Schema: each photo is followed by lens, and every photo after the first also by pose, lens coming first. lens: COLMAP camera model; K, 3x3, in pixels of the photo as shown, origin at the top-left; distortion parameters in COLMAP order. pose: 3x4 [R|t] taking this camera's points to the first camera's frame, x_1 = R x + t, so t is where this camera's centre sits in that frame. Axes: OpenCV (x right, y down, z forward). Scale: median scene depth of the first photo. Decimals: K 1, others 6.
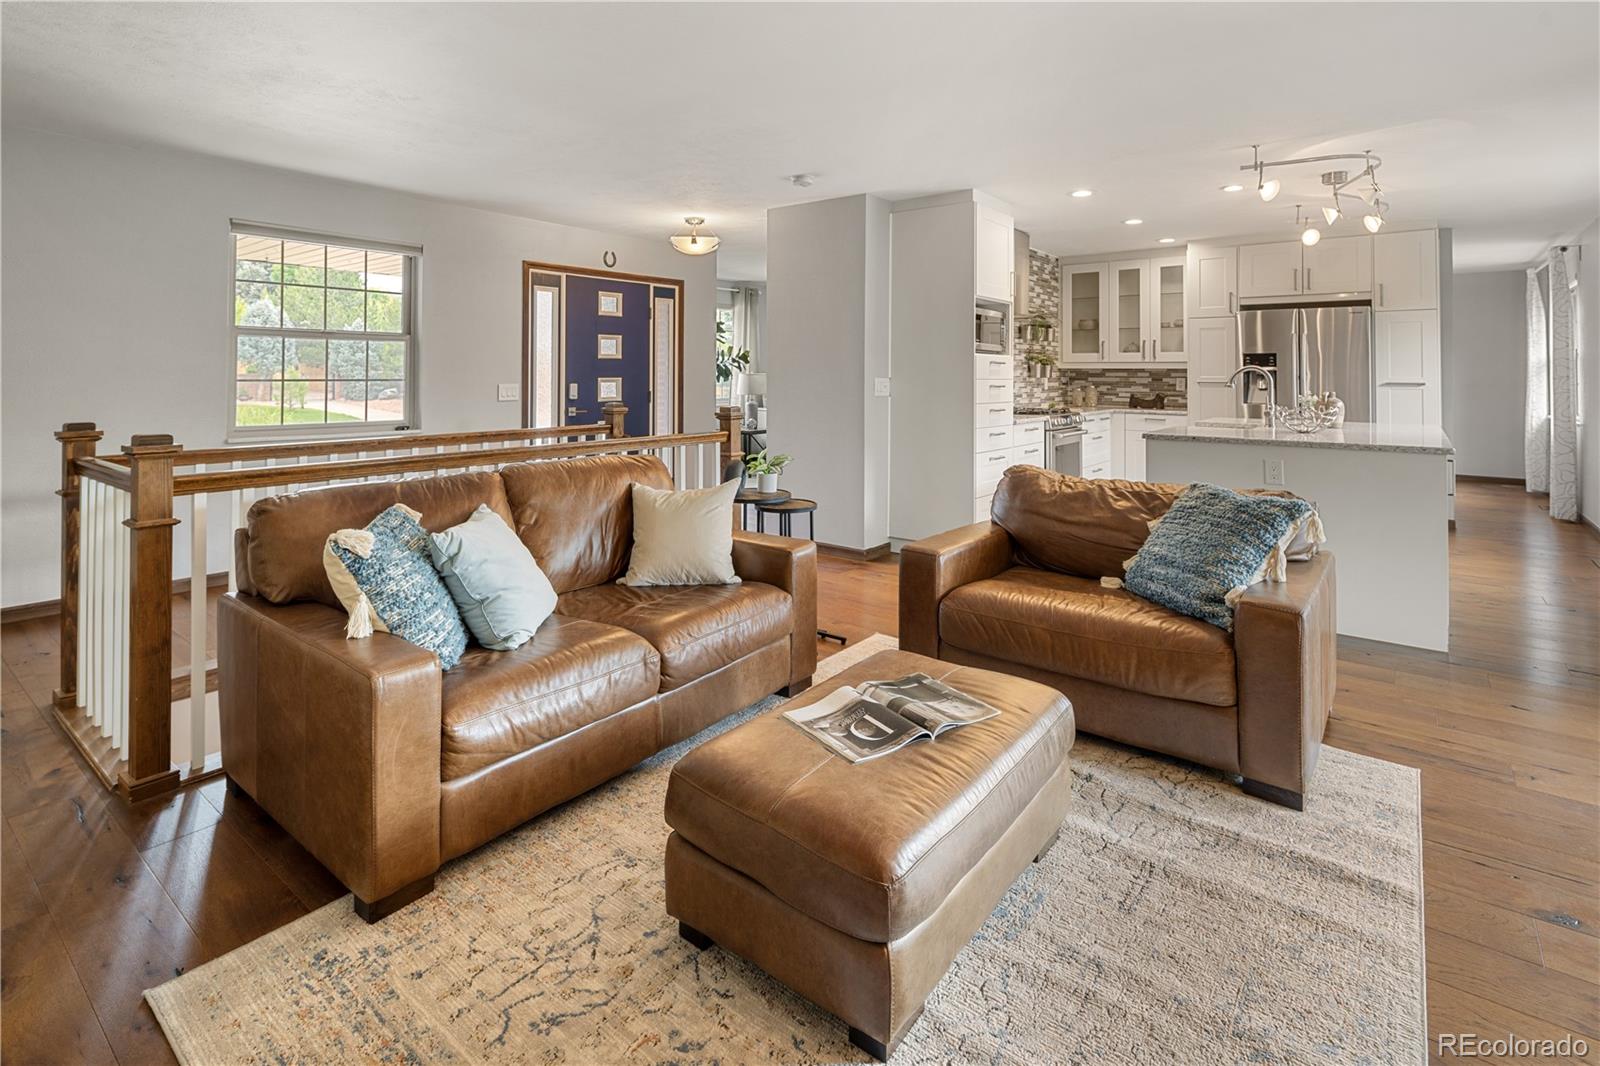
lens RADIAL K [[781.2, 0, 795.5], [0, 781.2, 364.4], [0, 0, 1]] dist [-0.001850, -0.001237]
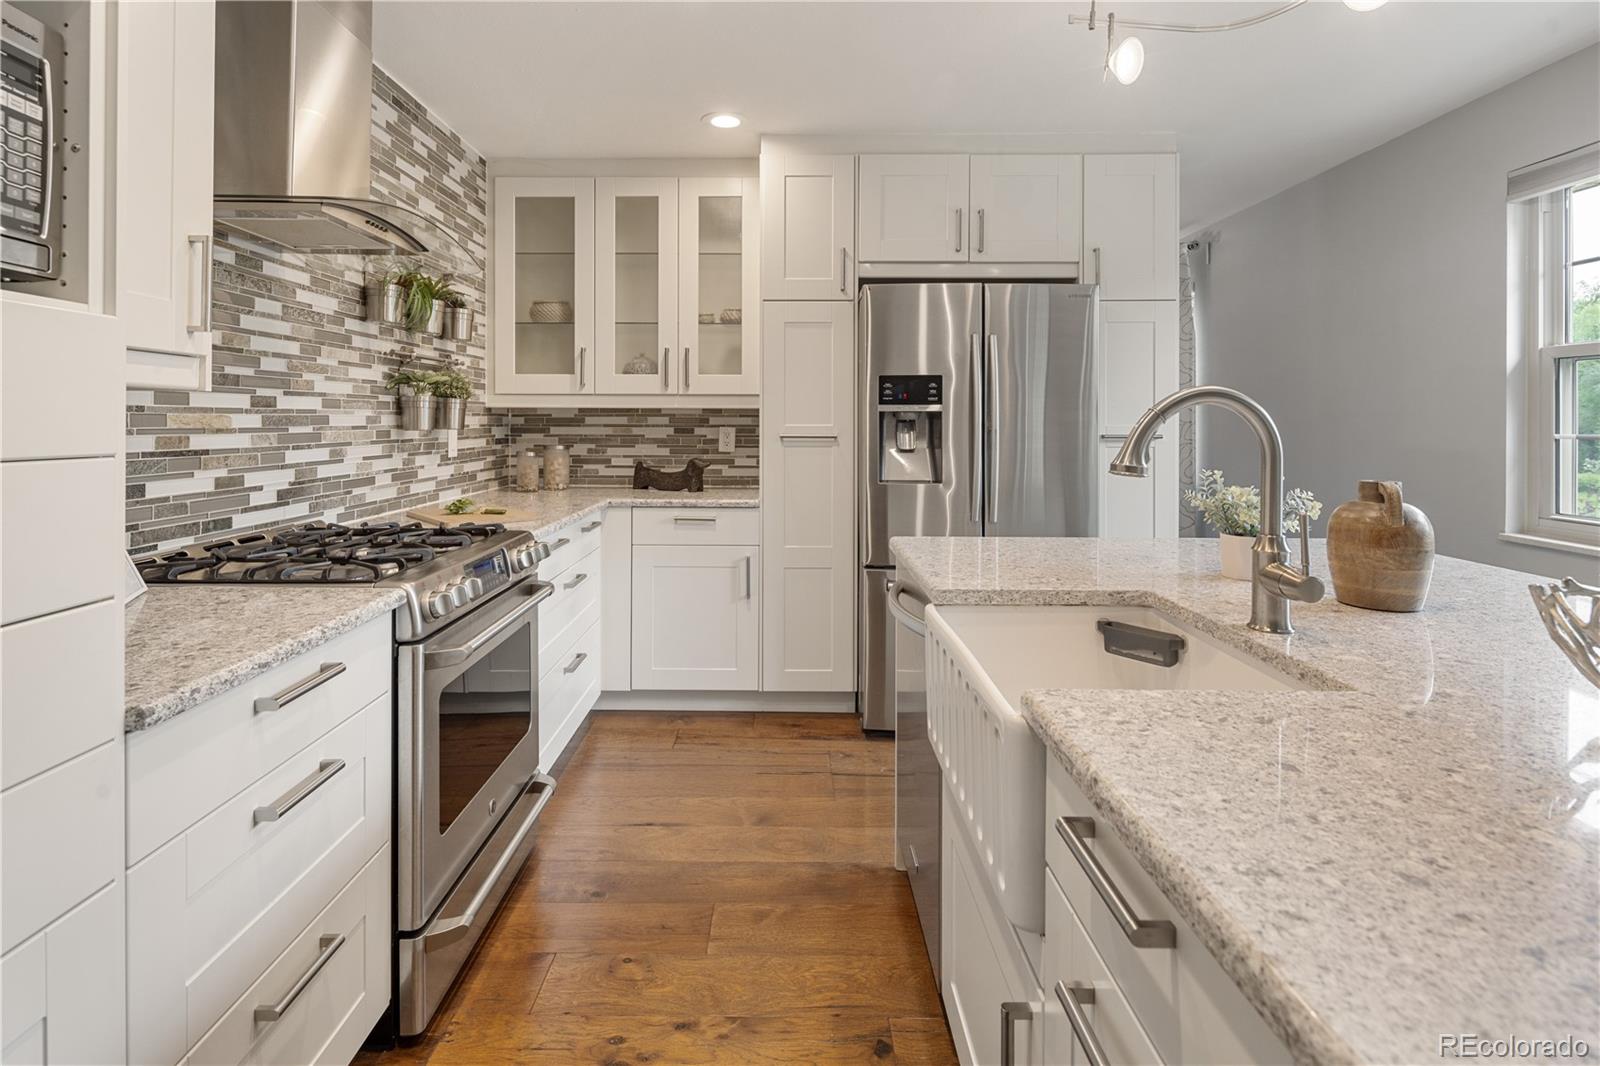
lens RADIAL K [[786.3, 0, 794.7], [0, 786.3, 415.5], [0, 0, 1]] dist [0.000113, -0.000197]
pose [[0.785135, 0.000760, 0.619324, 0.212432], [-0.005414, 0.999969, 0.005636, 0.006753], [-0.619301, -0.007778, 0.785115, 0.579109]]
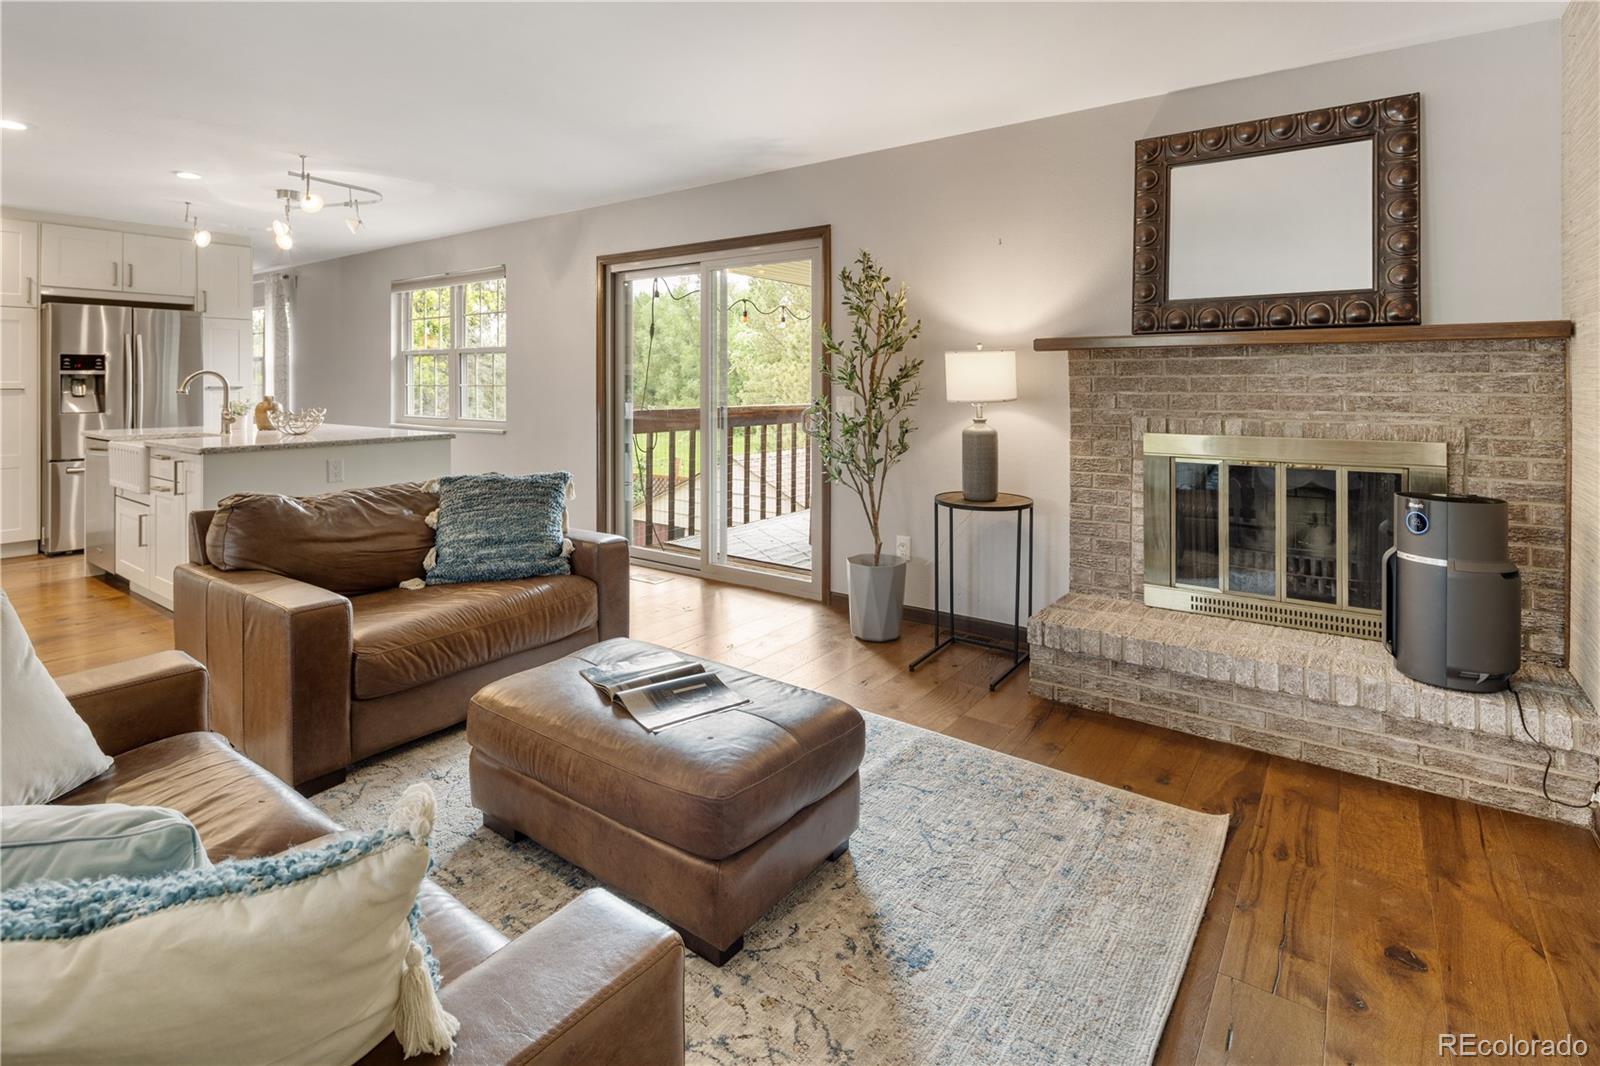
lens RADIAL K [[795.2, 0, 778.1], [0, 795.2, 389.8], [0, 0, 1]] dist [0.001652, -0.000253]
pose [[-0.031549, -0.016003, 0.999374, -0.263690], [-0.013893, 0.999782, 0.015571, 0.000294], [-0.999406, -0.013393, -0.031764, 0.227875]]
